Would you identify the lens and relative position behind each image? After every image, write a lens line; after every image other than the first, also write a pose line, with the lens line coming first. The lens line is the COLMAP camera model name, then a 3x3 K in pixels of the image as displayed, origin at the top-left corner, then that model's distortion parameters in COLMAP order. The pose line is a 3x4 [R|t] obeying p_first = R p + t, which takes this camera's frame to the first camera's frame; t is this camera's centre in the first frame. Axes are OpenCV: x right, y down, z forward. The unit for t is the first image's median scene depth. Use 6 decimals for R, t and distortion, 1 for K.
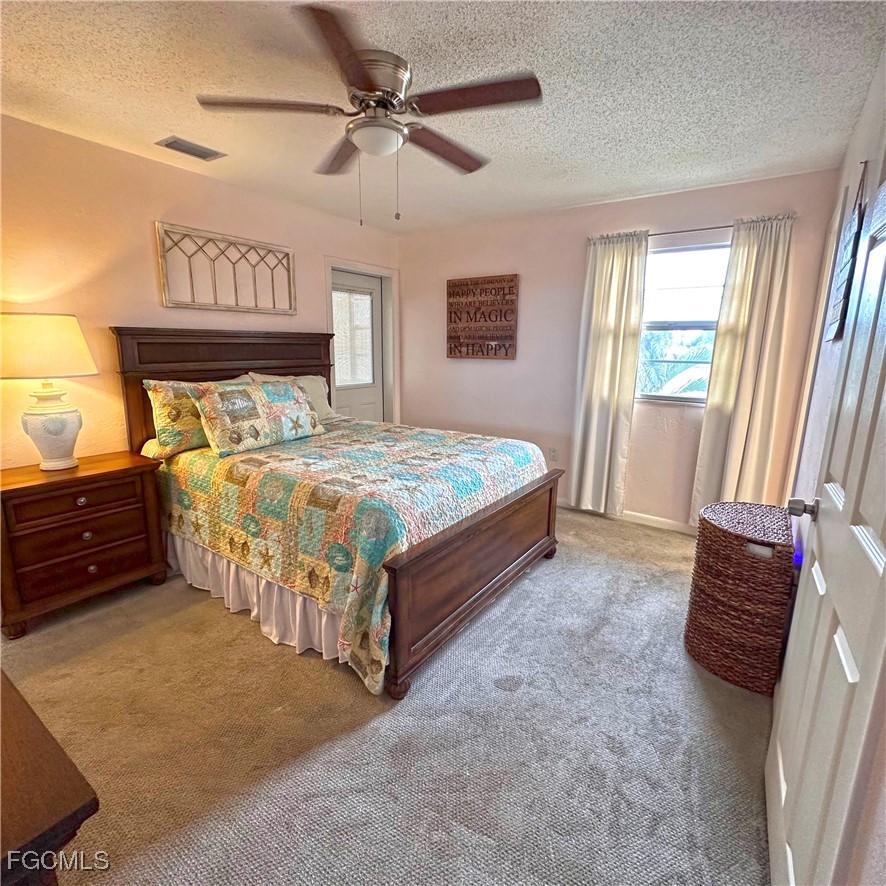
lens RADIAL K [[481.6, 0, 446.7], [0, 481.6, 444.2], [0, 0, 1]] dist [-0.001728, 0.000735]
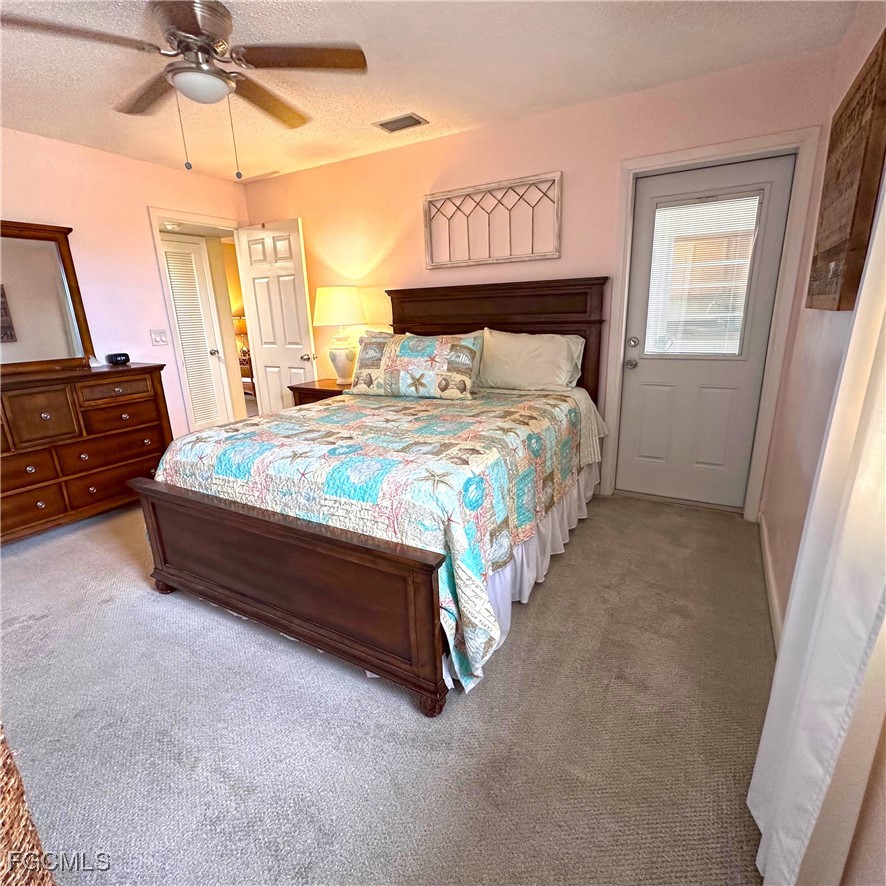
lens RADIAL K [[481.6, 0, 443.9], [0, 481.6, 442.5], [0, 0, 1]] dist [-0.001728, 0.000735]
pose [[0.072656, 0.255143, -0.964170, 0.605015], [-0.170422, 0.955683, 0.240055, -0.152327], [0.982689, 0.146874, 0.112918, 0.874144]]
